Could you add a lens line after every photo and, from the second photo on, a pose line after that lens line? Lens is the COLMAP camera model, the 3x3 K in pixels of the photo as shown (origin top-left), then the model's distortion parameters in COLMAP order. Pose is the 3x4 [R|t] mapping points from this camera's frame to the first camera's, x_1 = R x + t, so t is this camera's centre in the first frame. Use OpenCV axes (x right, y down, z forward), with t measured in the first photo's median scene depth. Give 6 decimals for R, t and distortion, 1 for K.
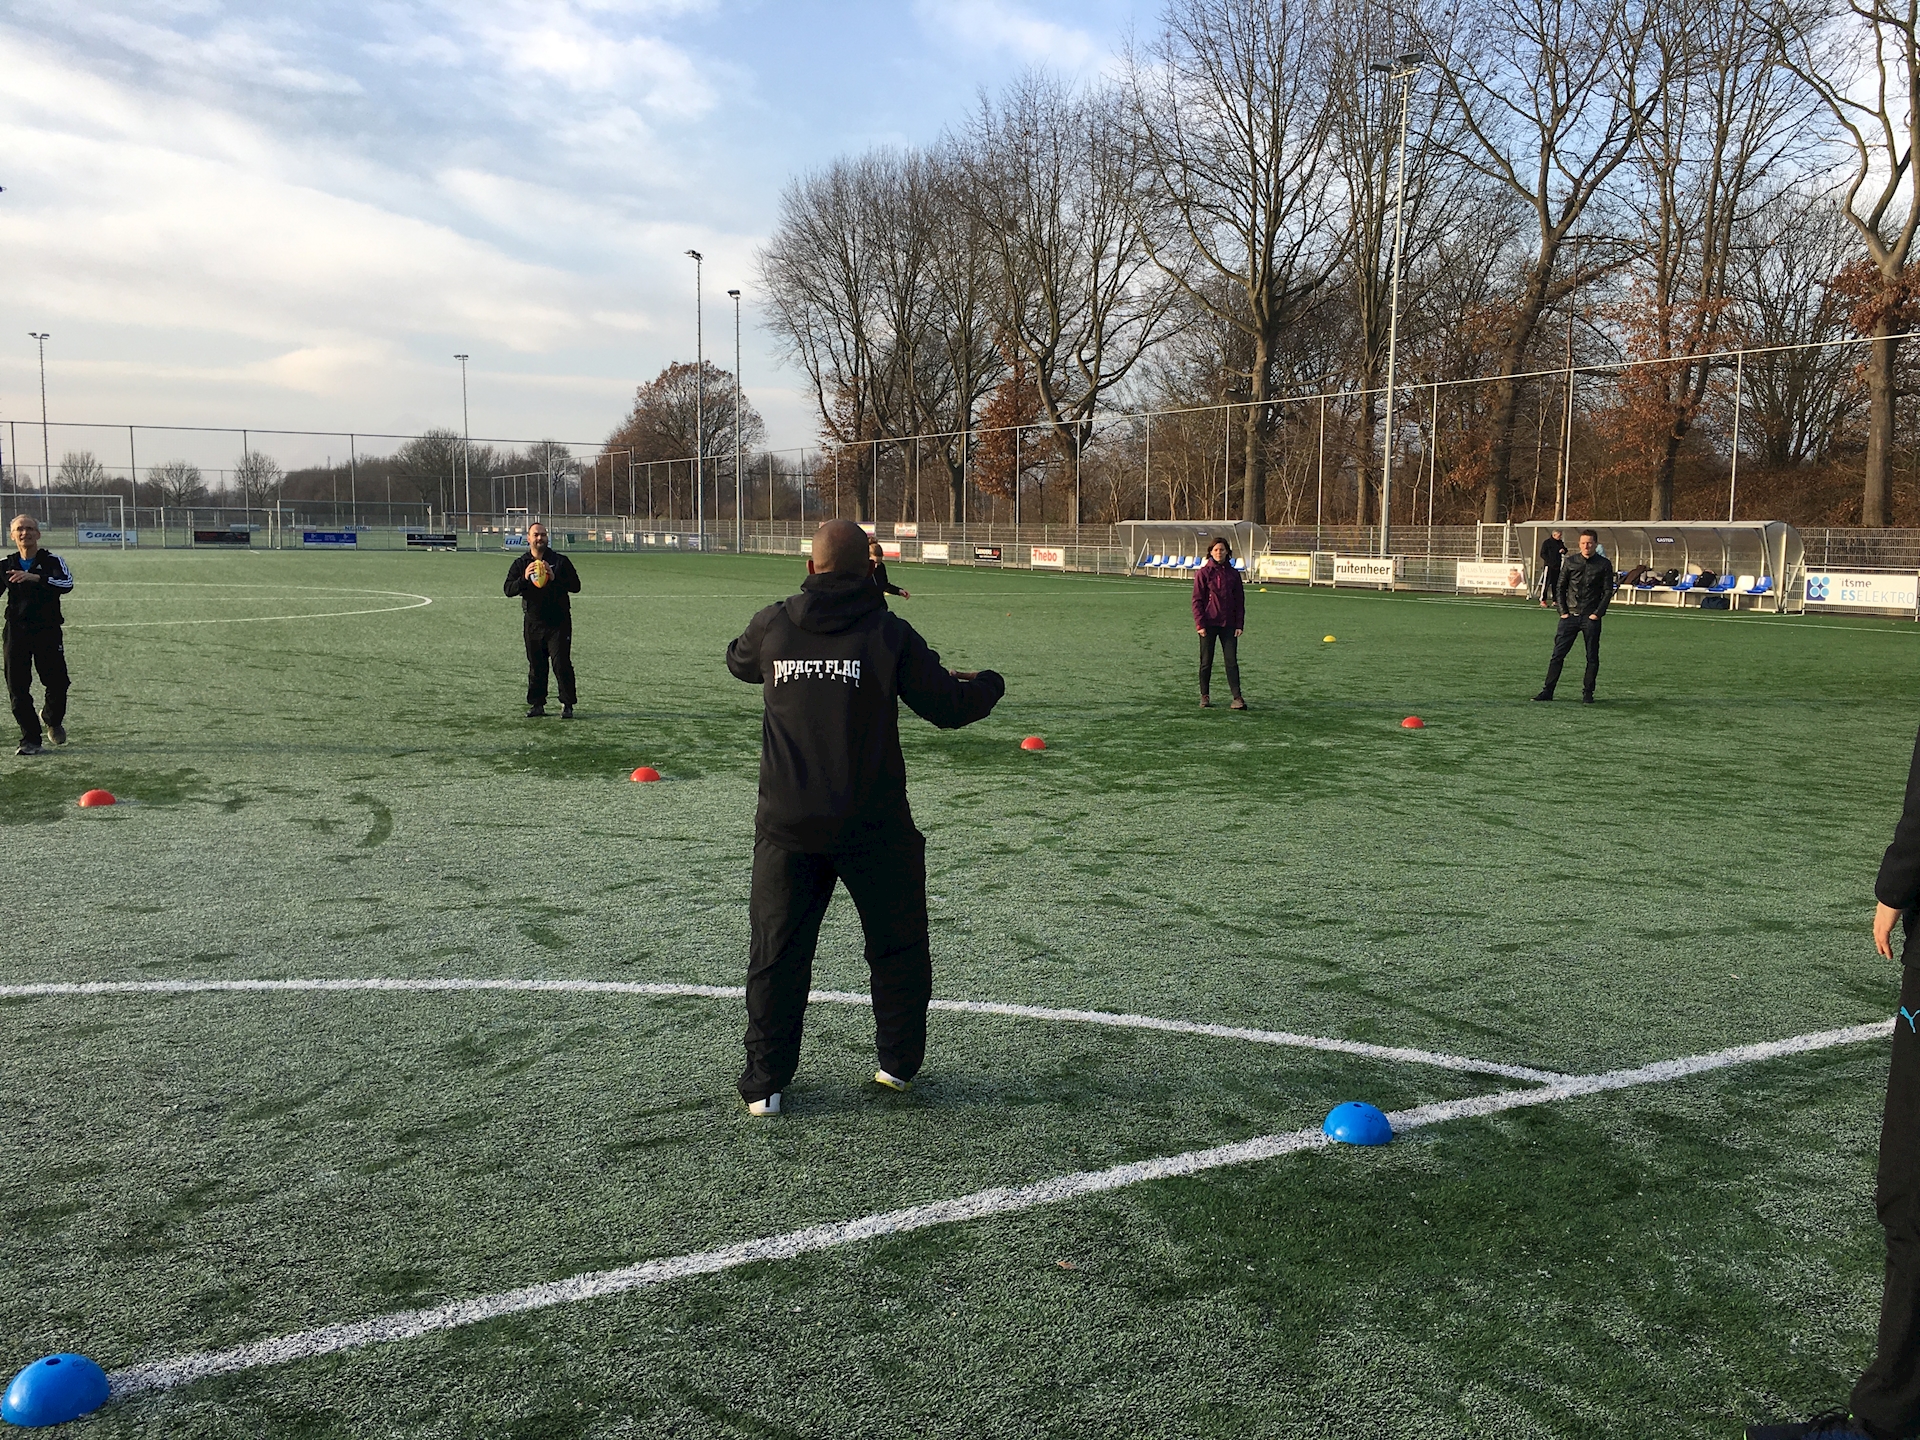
lens RADIAL K [[1626.6, 0, 964.3], [0, 1626.6, 724.2], [0, 0, 1]] dist [0.093723, -0.129856]
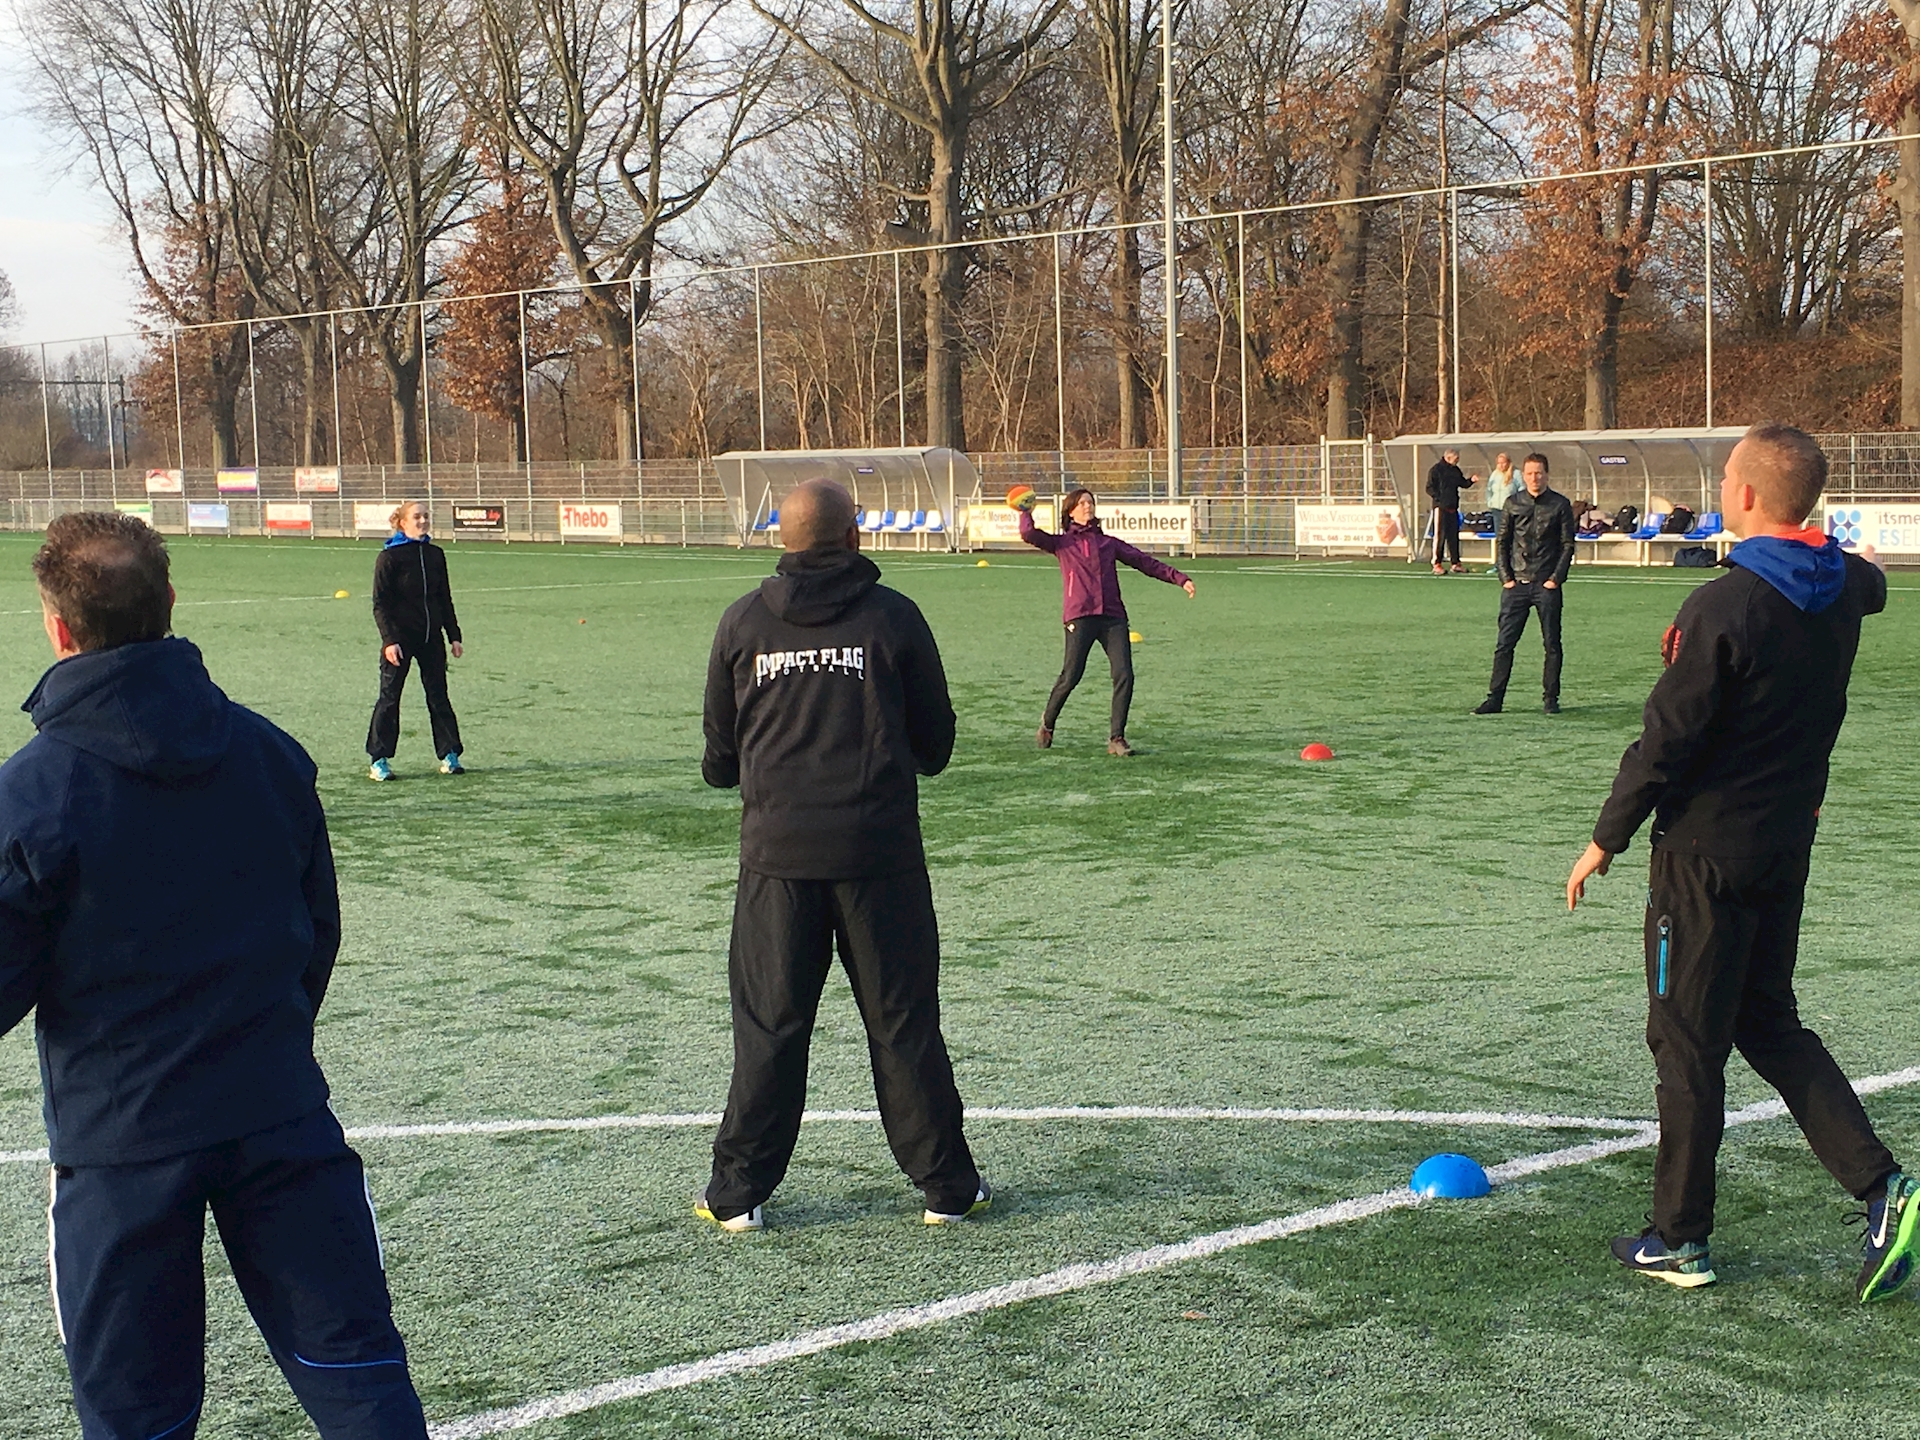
lens RADIAL K [[3106.1, 0, 960.0], [0, 3106.1, 720.0], [0, 0, 1]] dist [0.027668, 0.204591]
pose [[0.978134, -0.049443, 0.202011, -0.054715], [0.056653, 0.997941, -0.030063, 0.007120], [-0.200109, 0.040850, 0.978922, -0.090534]]
